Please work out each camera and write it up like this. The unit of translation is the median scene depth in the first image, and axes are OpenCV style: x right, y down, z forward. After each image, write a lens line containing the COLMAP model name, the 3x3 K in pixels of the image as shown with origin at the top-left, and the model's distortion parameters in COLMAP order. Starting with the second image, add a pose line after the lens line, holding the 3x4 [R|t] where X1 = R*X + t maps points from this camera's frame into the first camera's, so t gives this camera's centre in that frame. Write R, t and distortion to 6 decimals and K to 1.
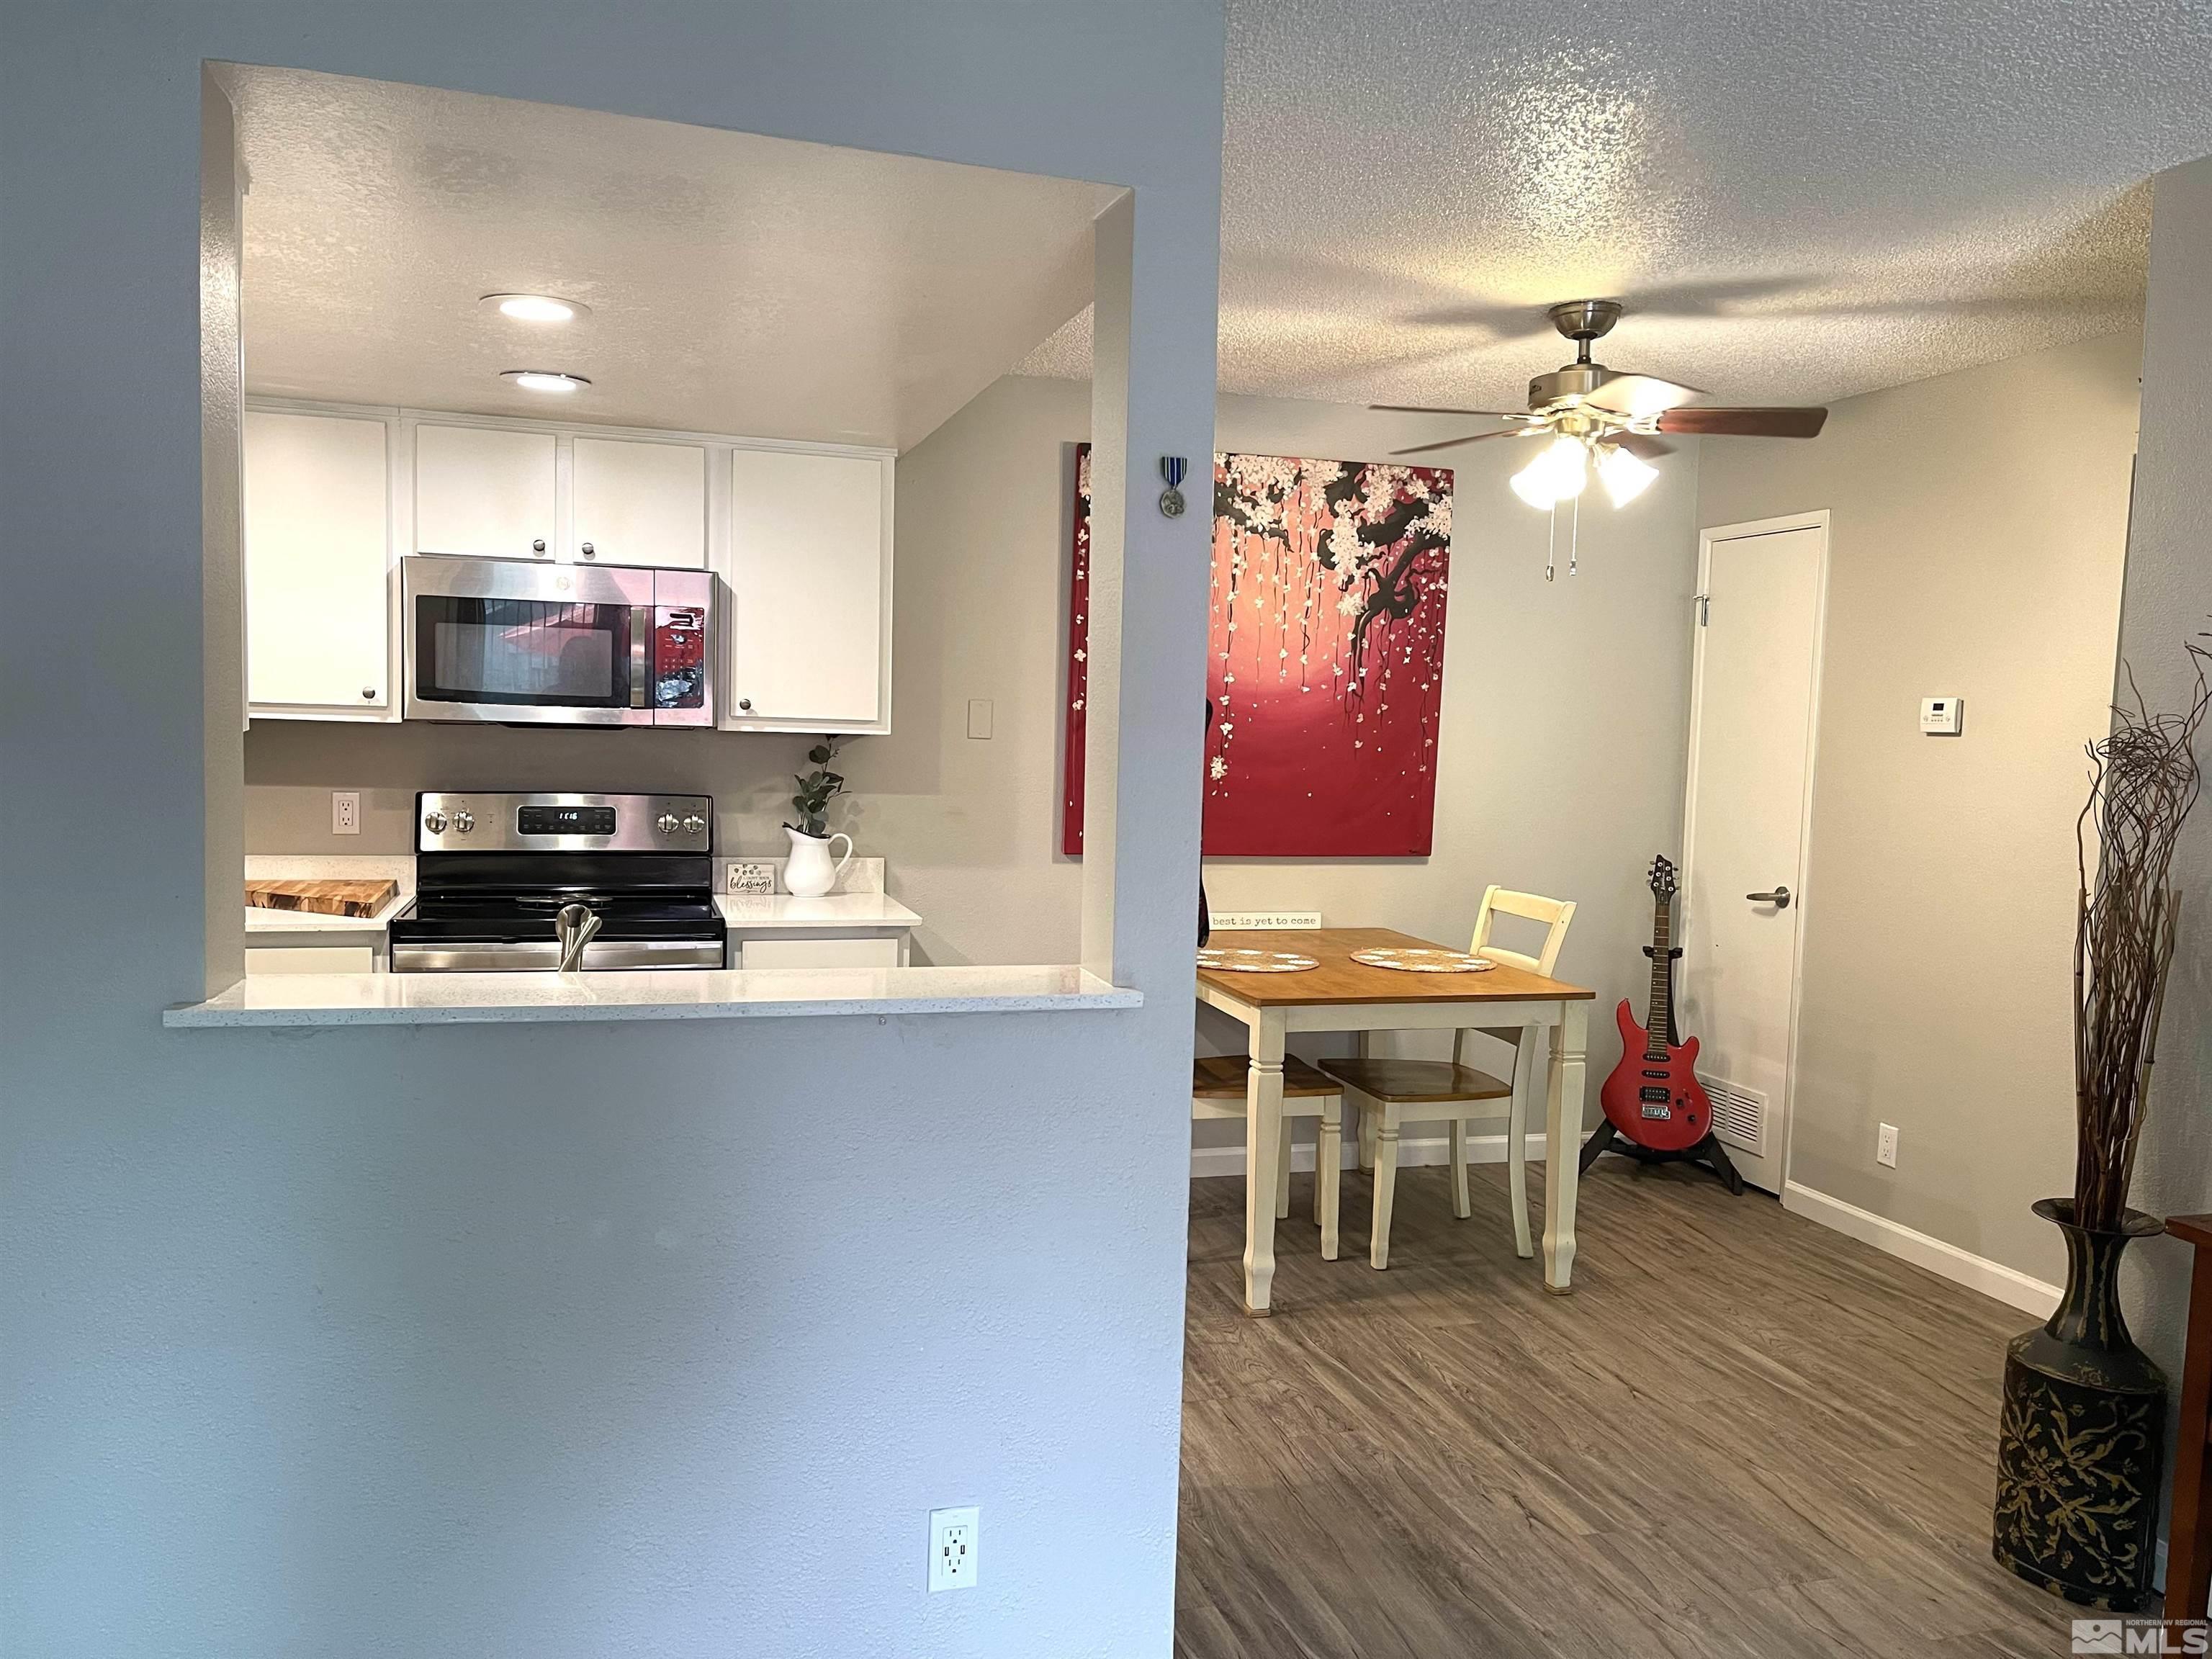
lens RADIAL K [[1676.5, 0, 1108.4], [0, 1676.5, 837.4], [0, 0, 1]] dist [0.080407, -0.111997]
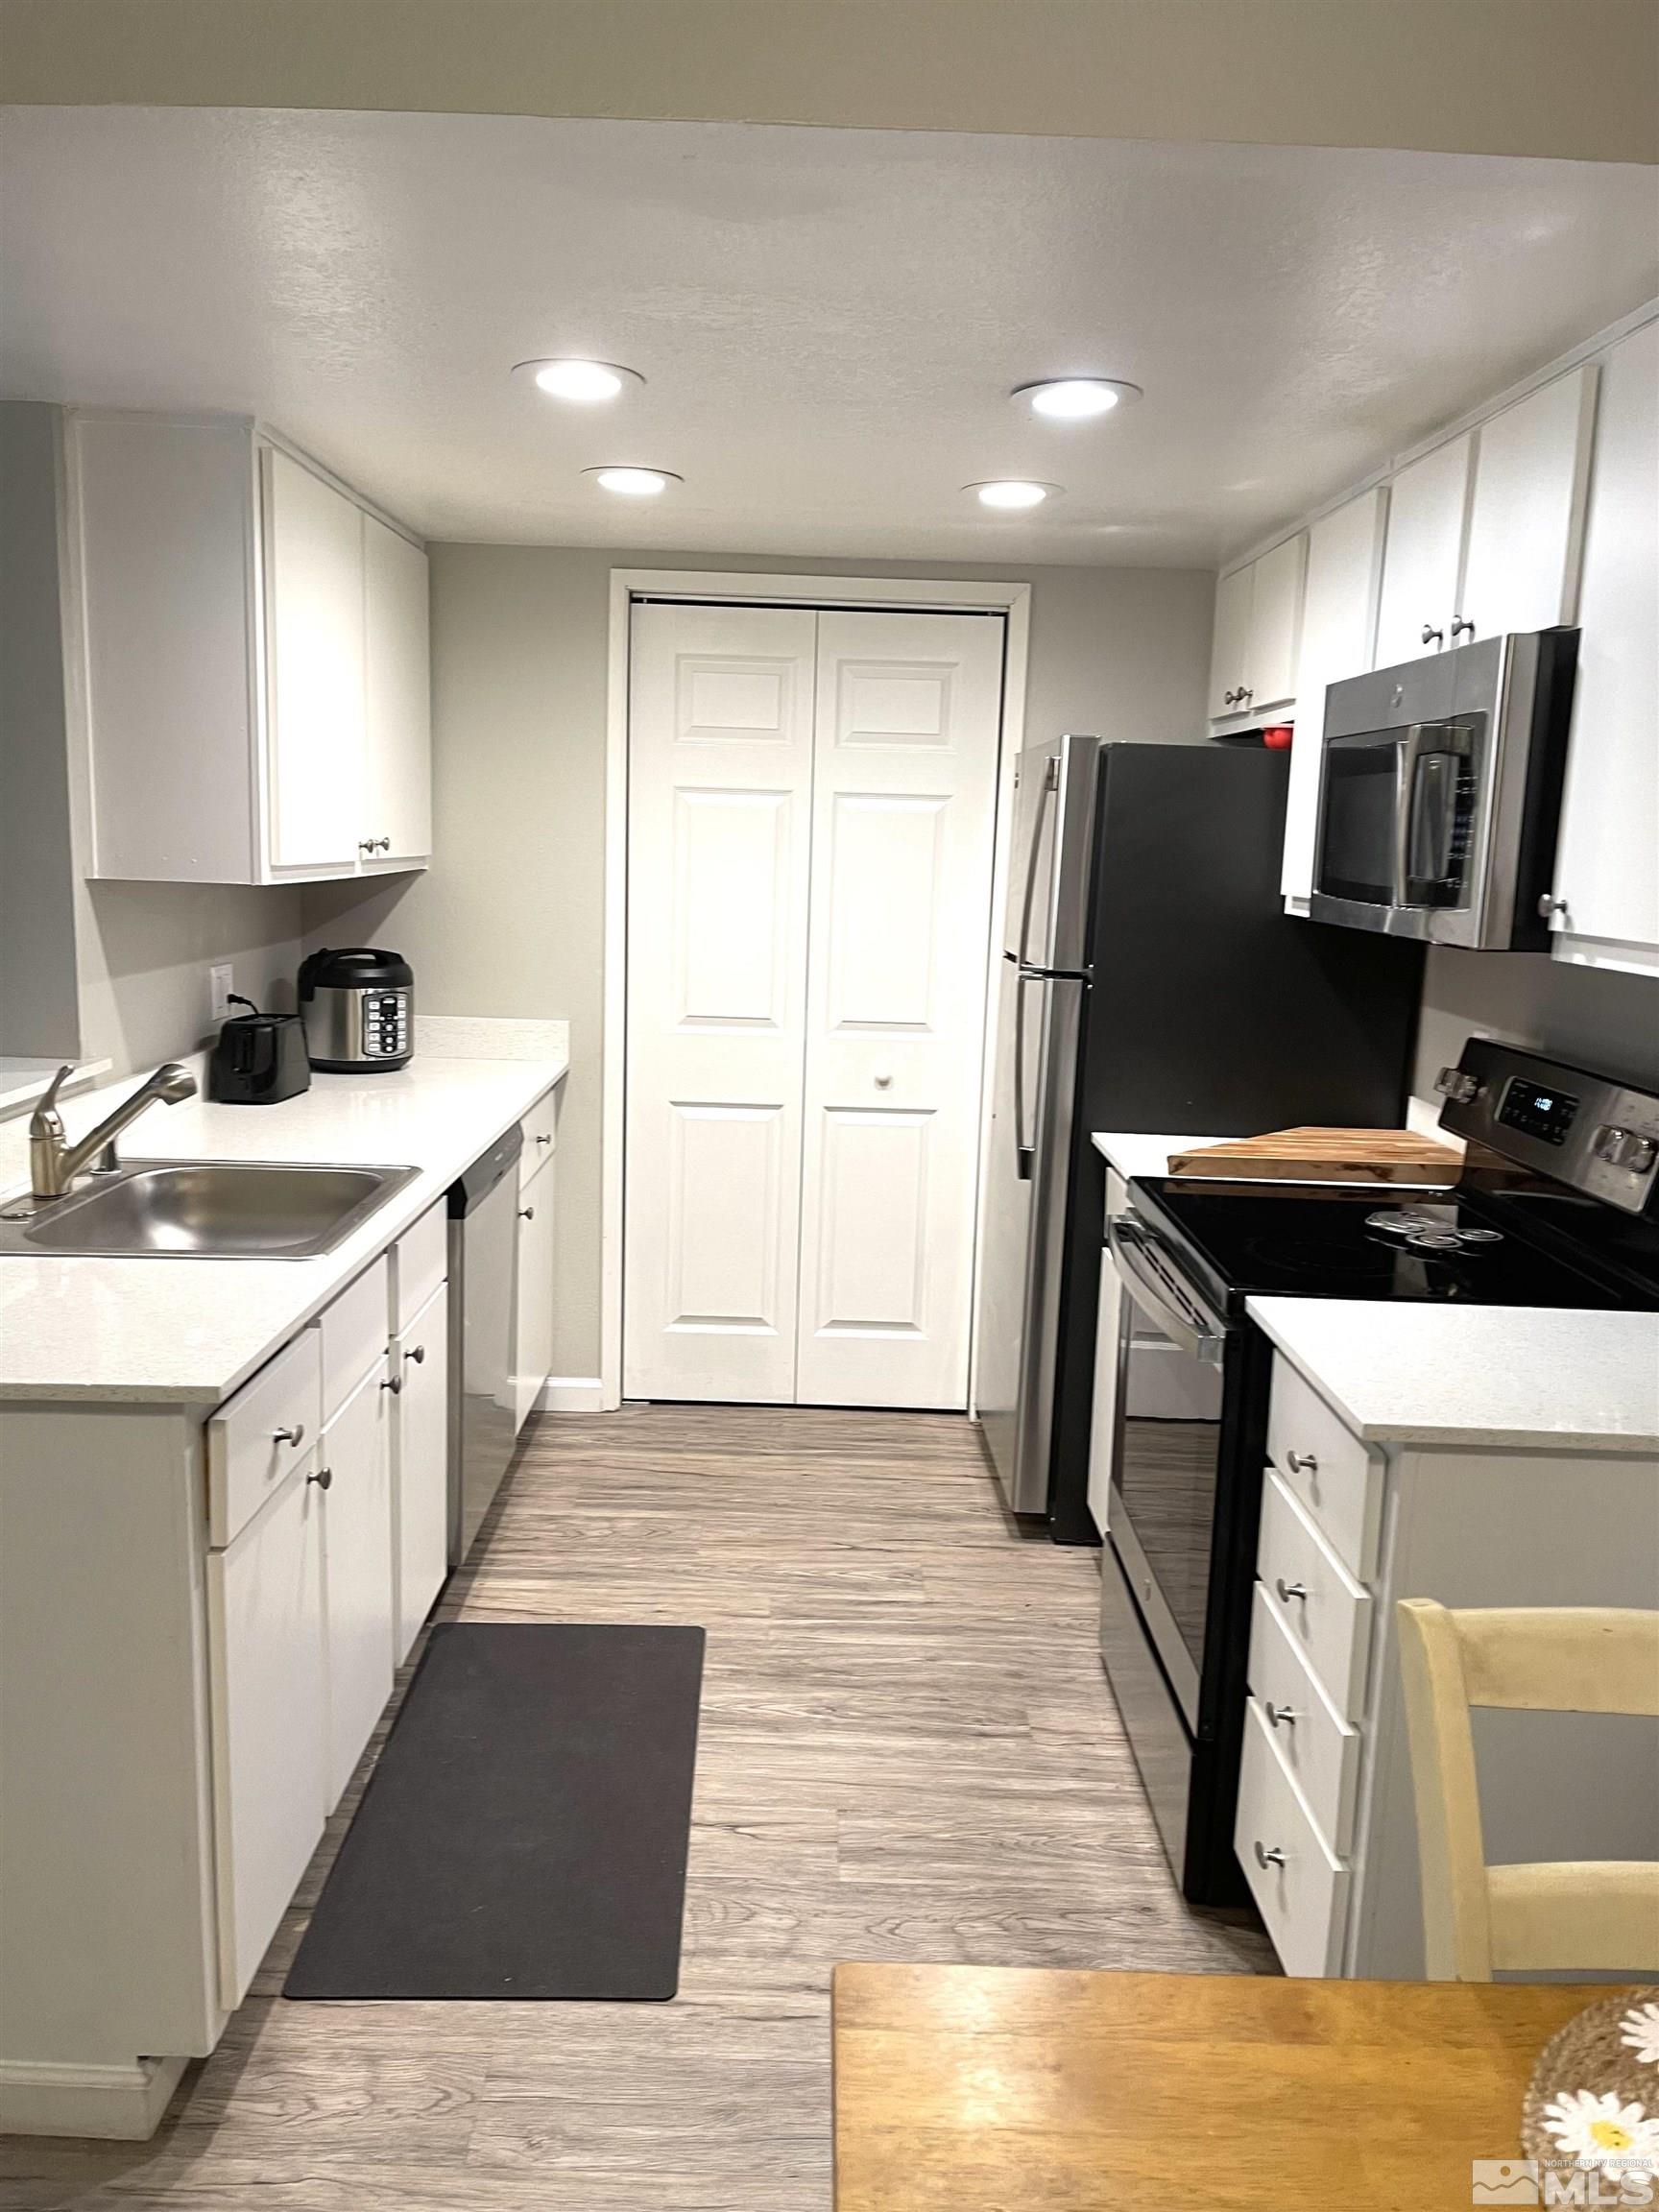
lens RADIAL K [[1676.5, 0, 812.5], [0, 1676.5, 1127.0], [0, 0, 1]] dist [0.080407, -0.111997]
pose [[-0.277092, 0.129294, -0.952105, 0.300101], [-0.109172, 0.980252, 0.164888, -0.072198], [0.954621, 0.149632, -0.257505, 0.917075]]
